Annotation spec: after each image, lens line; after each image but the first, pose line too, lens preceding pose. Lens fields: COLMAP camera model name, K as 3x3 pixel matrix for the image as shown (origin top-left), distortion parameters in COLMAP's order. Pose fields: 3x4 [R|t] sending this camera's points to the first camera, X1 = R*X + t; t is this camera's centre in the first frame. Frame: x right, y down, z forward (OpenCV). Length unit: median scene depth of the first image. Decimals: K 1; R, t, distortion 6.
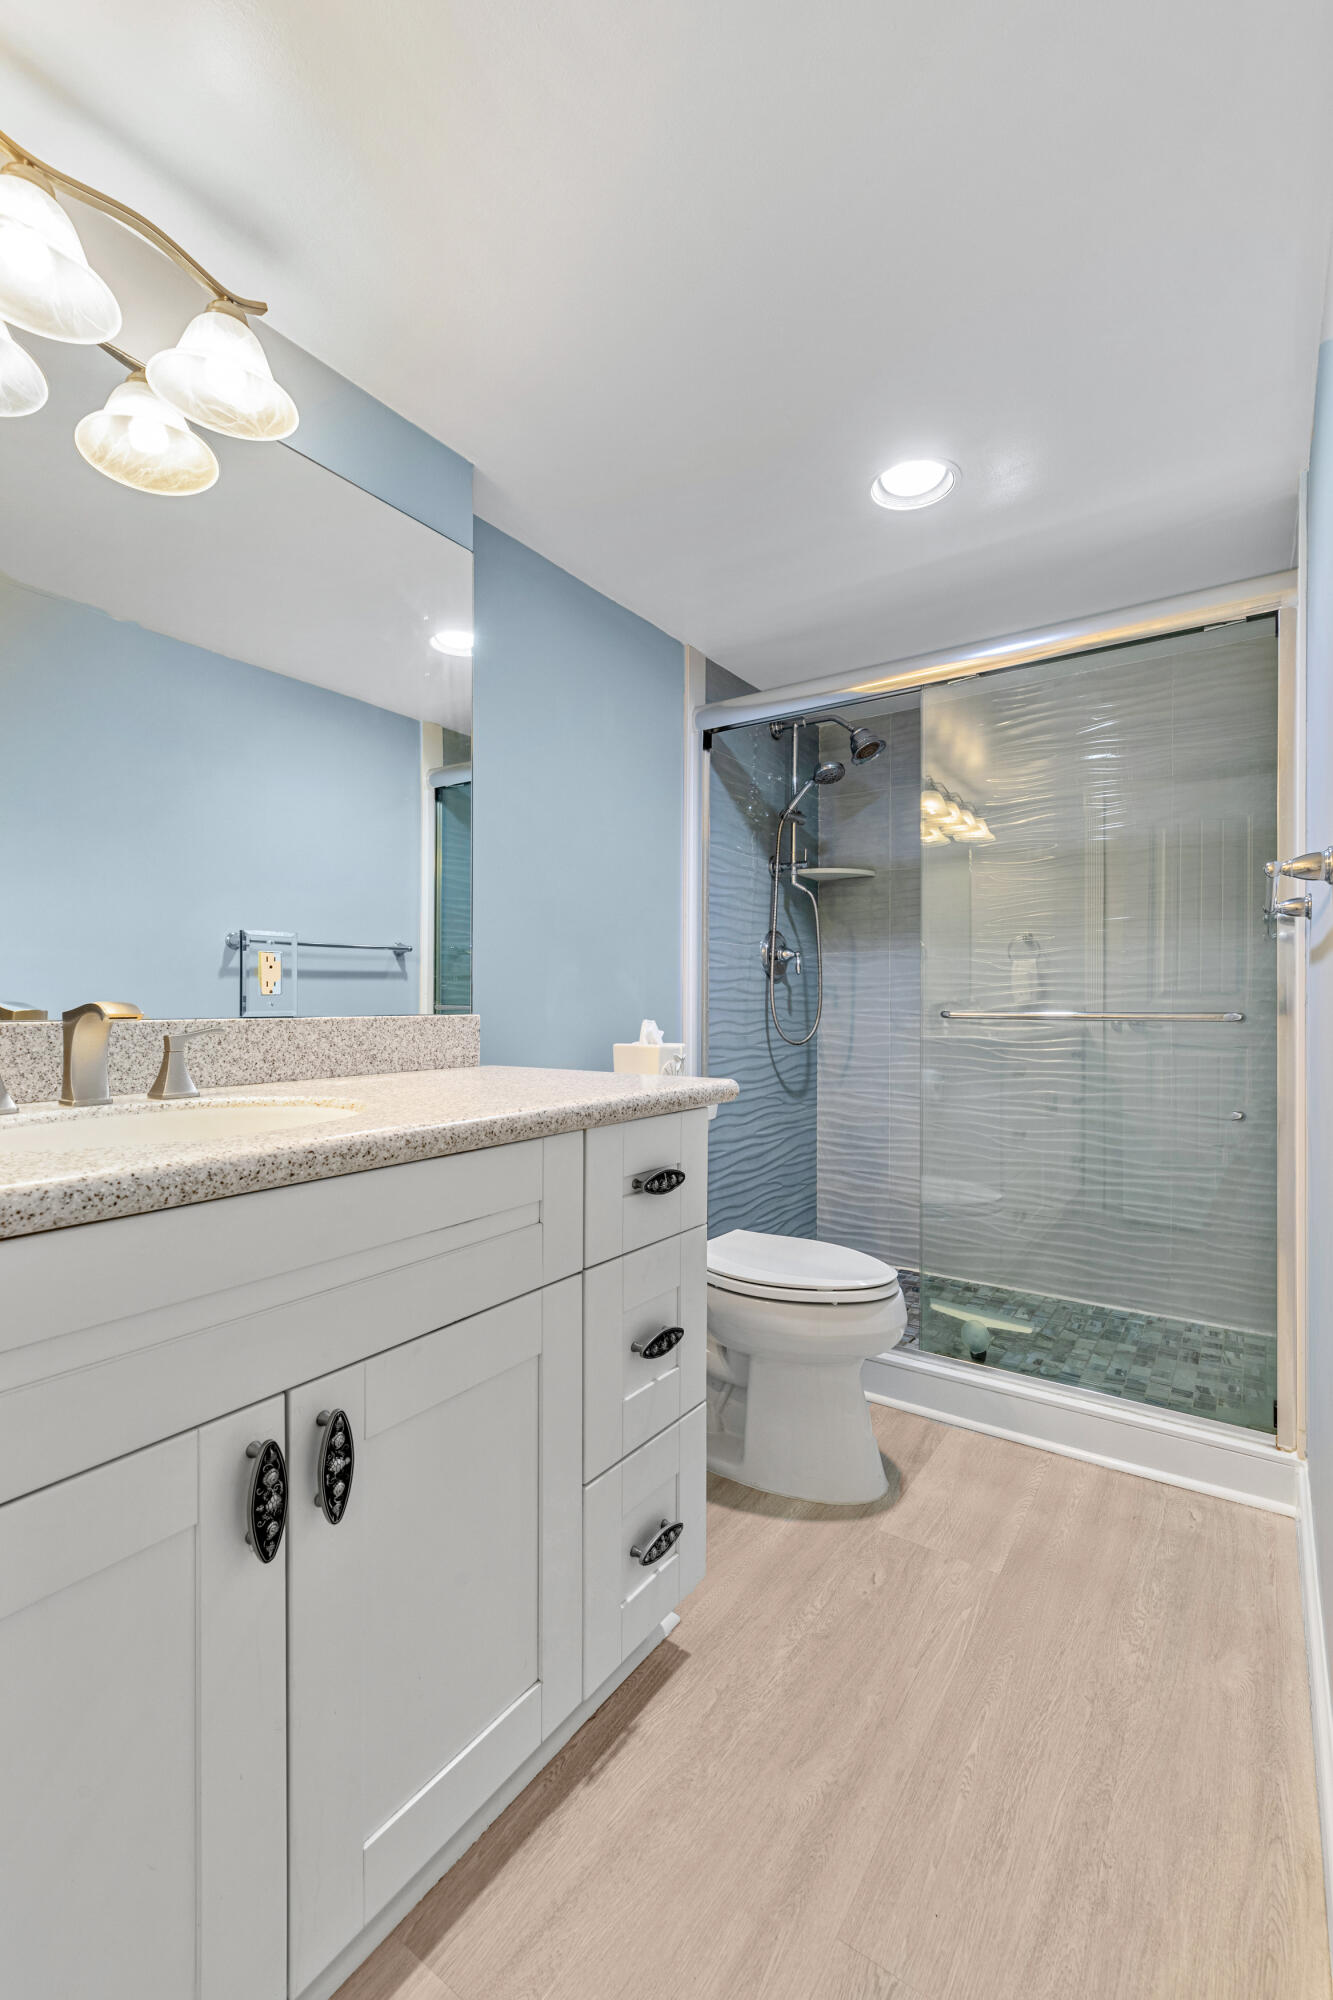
lens RADIAL K [[870.7, 0, 663.1], [0, 870.7, 999.7], [0, 0, 1]] dist [-0.002178, -0.000635]
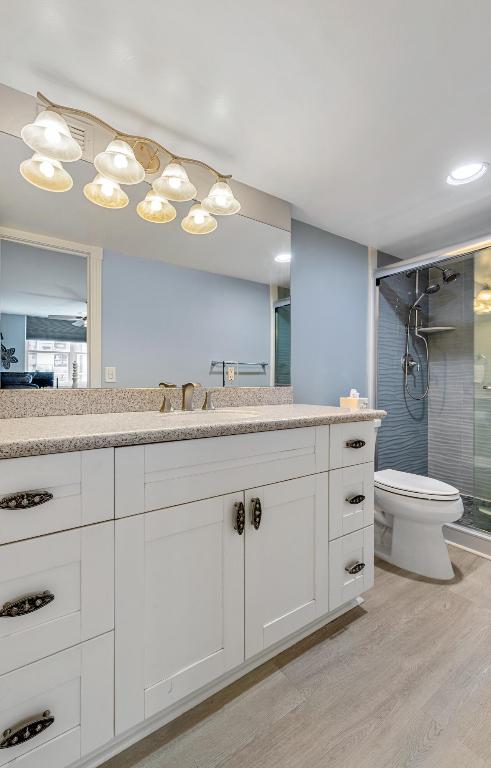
lens RADIAL K [[333.4, 0, 238.3], [0, 333.4, 382.3], [0, 0, 1]] dist [0.004165, 0.000489]
pose [[0.937408, 0.000756, -0.348232, 0.012407], [0.000173, 0.999997, 0.002635, -0.000330], [0.348233, -0.002531, 0.937405, -0.145328]]
